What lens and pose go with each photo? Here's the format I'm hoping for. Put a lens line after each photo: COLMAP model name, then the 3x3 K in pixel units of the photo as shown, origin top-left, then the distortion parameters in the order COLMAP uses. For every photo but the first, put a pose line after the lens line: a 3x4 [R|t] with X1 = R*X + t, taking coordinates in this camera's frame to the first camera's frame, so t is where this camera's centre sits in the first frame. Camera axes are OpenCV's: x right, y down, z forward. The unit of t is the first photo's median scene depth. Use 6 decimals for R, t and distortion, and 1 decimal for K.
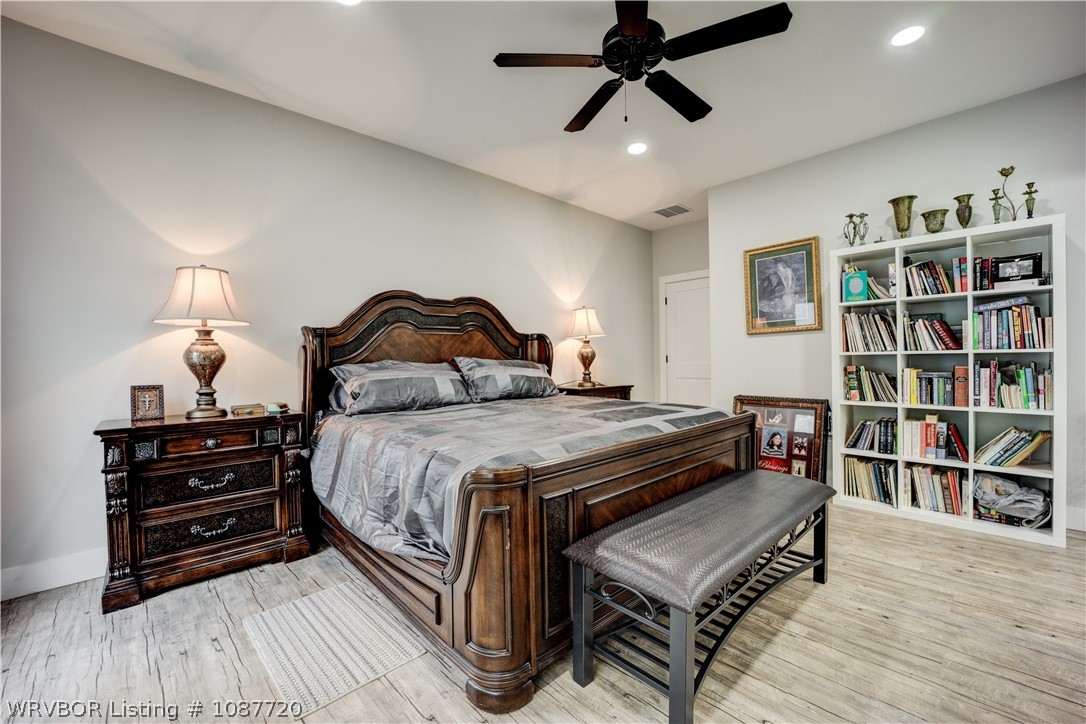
lens RADIAL K [[440.9, 0, 544.7], [0, 440.9, 359.9], [0, 0, 1]] dist [-0.021710, -0.001099]
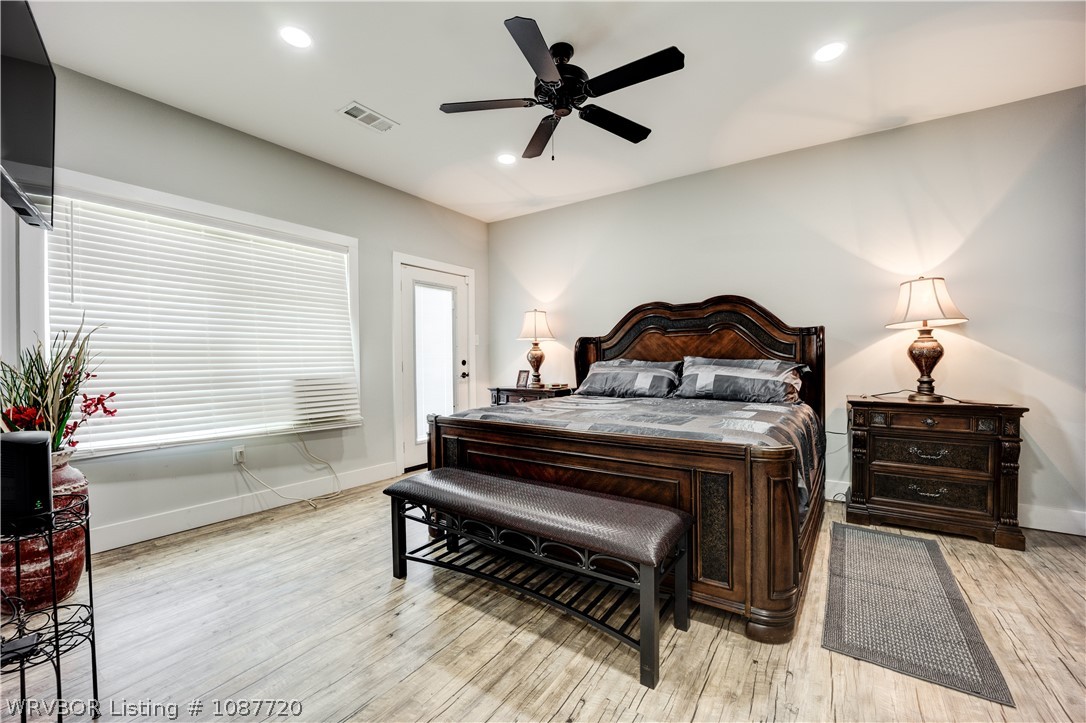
lens RADIAL K [[440.9, 0, 542.9], [0, 440.9, 360.0], [0, 0, 1]] dist [-0.021710, -0.001099]
pose [[0.207930, 0.013101, -0.978056, 0.788727], [0.003327, 0.999895, 0.014101, -0.013772], [0.978138, -0.006186, 0.207865, 0.425624]]
